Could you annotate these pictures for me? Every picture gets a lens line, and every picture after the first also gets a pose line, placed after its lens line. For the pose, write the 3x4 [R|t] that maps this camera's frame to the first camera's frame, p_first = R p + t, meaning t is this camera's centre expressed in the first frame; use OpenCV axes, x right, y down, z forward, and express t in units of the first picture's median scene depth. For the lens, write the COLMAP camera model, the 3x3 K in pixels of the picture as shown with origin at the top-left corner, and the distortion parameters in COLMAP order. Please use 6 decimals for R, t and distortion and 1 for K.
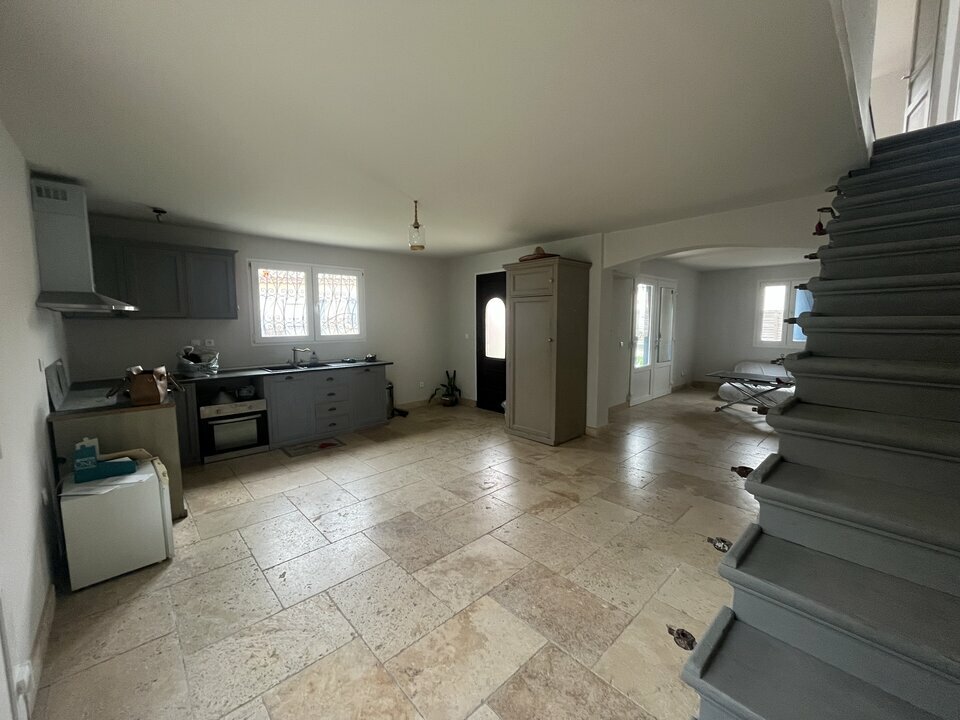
lens RADIAL K [[386.4, 0, 478.5], [0, 386.4, 359.6], [0, 0, 1]] dist [-0.000845, -0.000811]
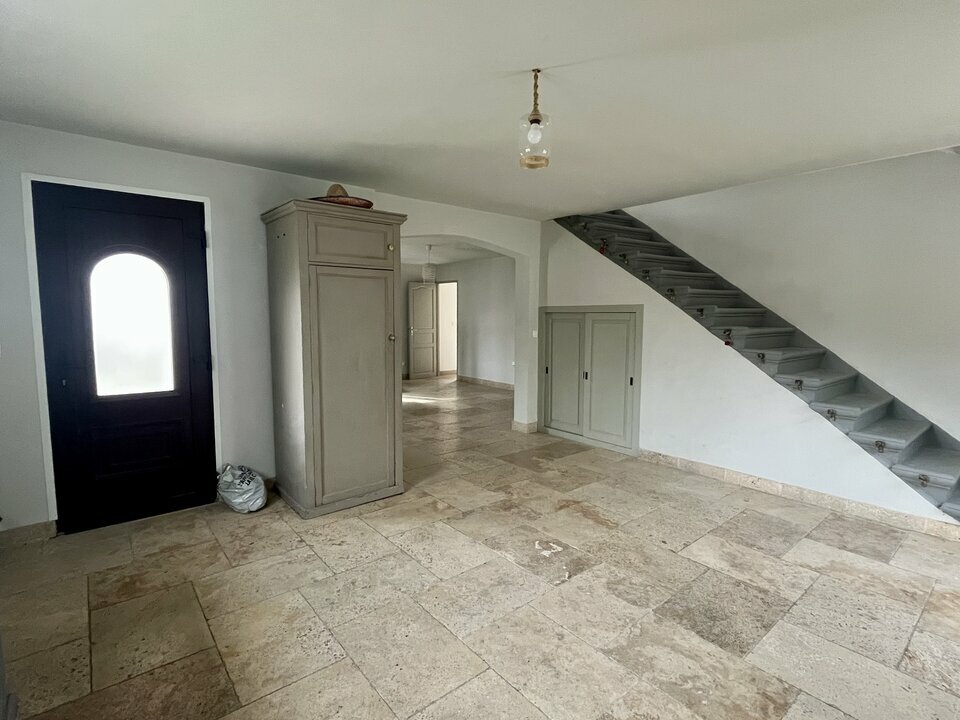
lens RADIAL K [[476.0, 0, 476.7], [0, 476.0, 359.3], [0, 0, 1]] dist [-0.003031, -0.000258]
pose [[0.063569, -0.092283, 0.993702, -0.676413], [0.097489, 0.991527, 0.085845, -0.076224], [-0.993204, 0.091418, 0.072027, 0.875788]]
